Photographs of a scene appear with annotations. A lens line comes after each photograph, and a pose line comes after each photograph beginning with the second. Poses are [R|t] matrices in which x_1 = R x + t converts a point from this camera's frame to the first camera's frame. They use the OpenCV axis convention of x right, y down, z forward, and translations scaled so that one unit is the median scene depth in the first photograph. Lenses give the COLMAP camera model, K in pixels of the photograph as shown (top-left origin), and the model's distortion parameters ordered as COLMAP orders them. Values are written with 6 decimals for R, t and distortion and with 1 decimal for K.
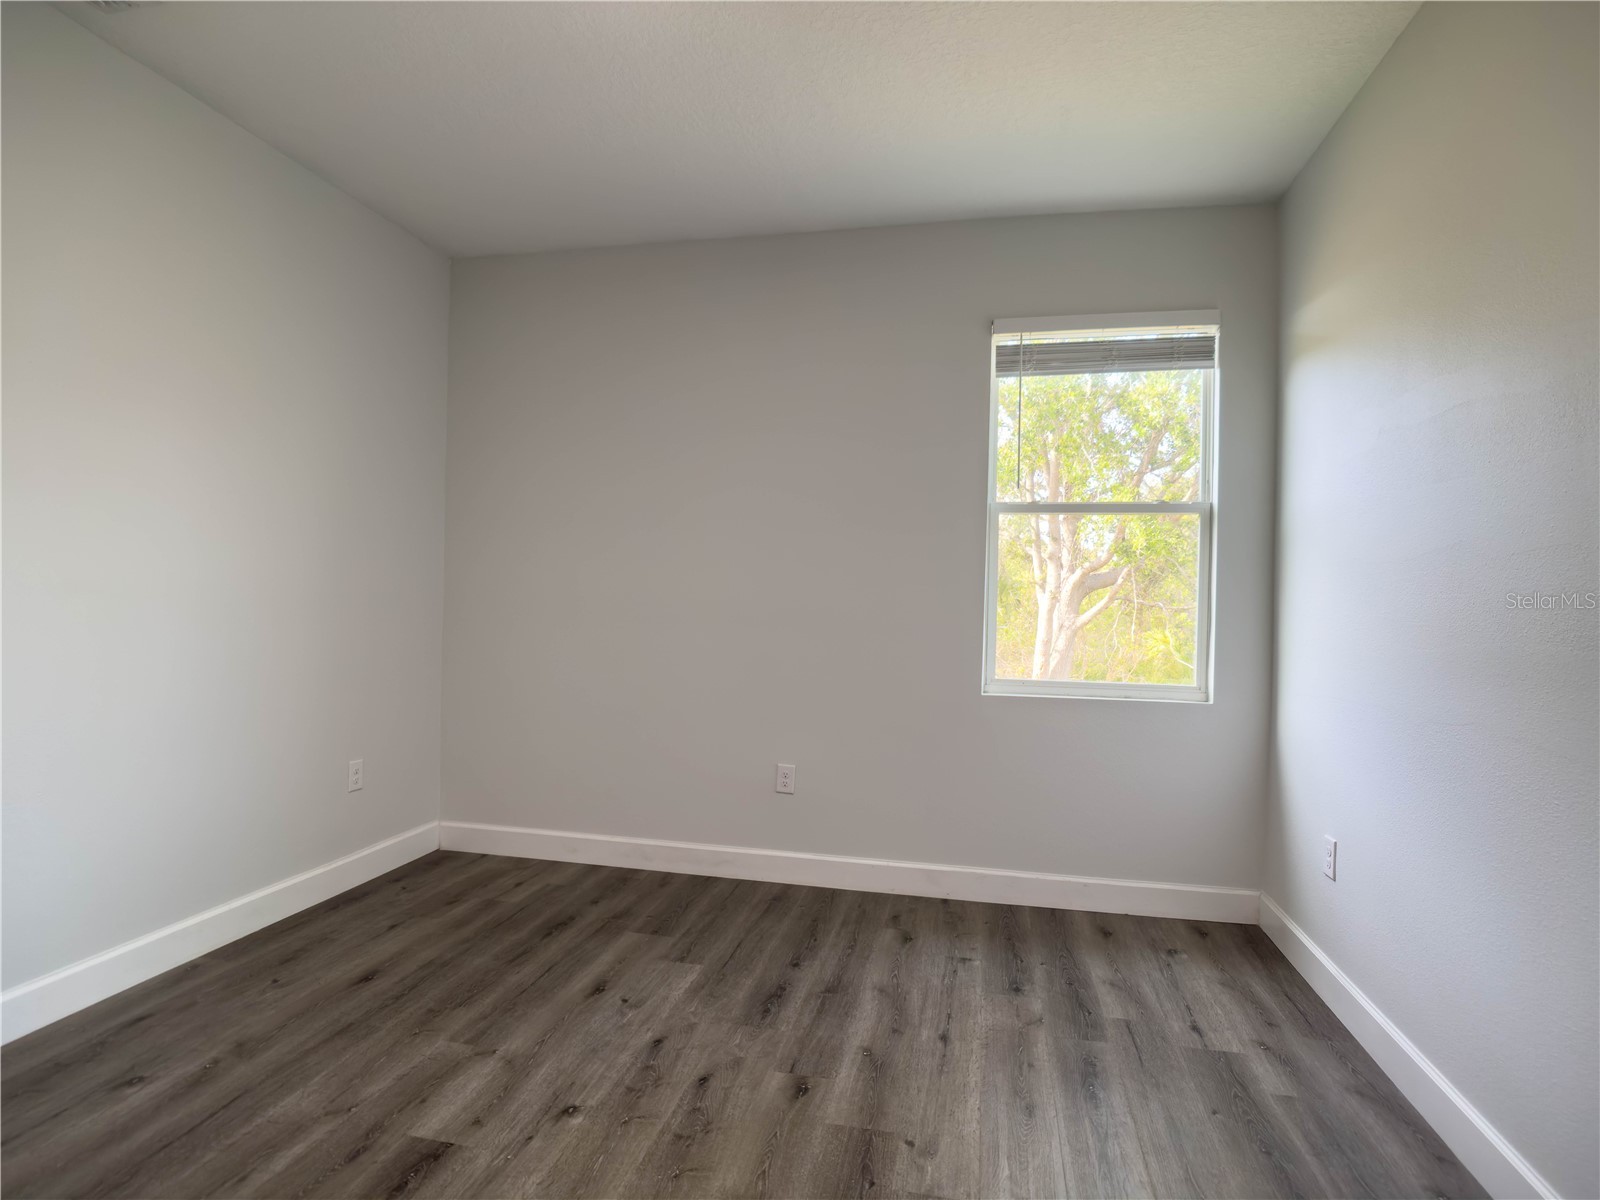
lens RADIAL K [[1041.0, 0, 803.2], [0, 1041.0, 596.9], [0, 0, 1]] dist [-0.055222, 0.037454]
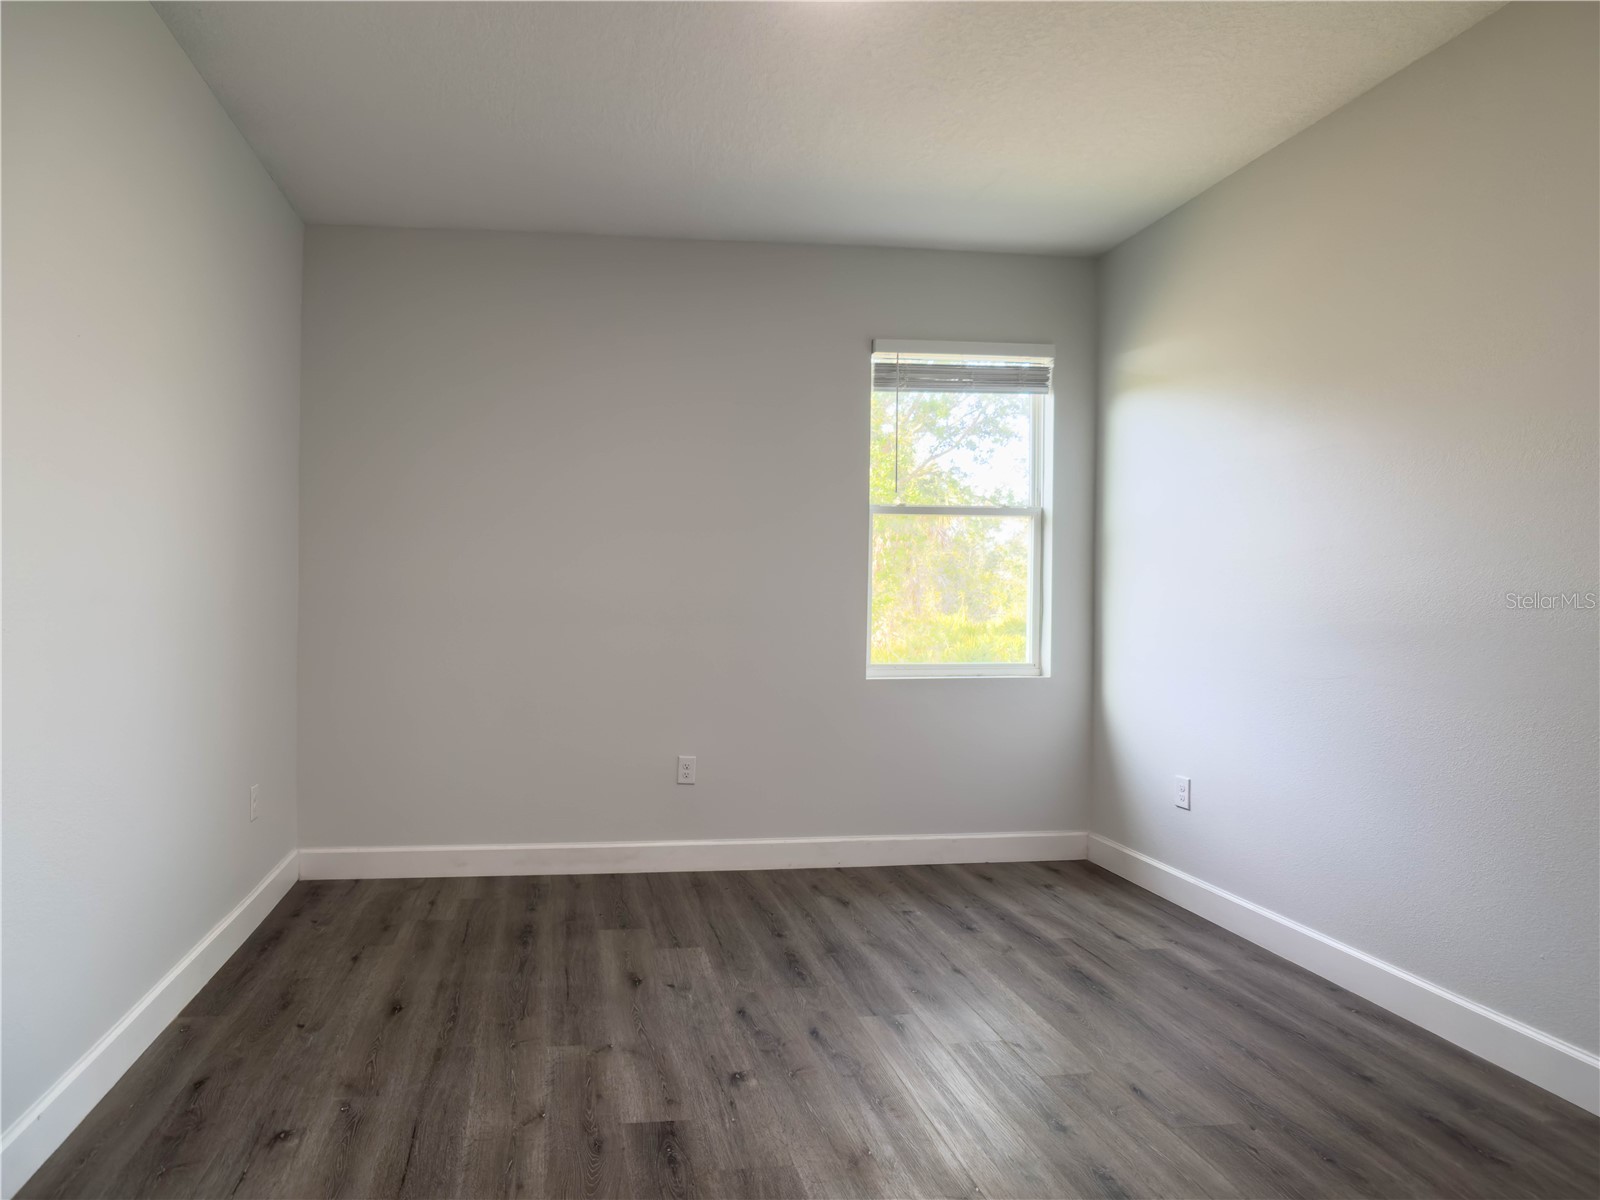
lens RADIAL K [[1086.9, 0, 800.1], [0, 1086.9, 594.7], [0, 0, 1]] dist [-0.037505, 0.008335]
pose [[0.920904, -0.017483, 0.389397, -0.370496], [0.015038, 0.999843, 0.009325, -0.007690], [-0.389499, -0.002732, 0.921023, -0.038062]]
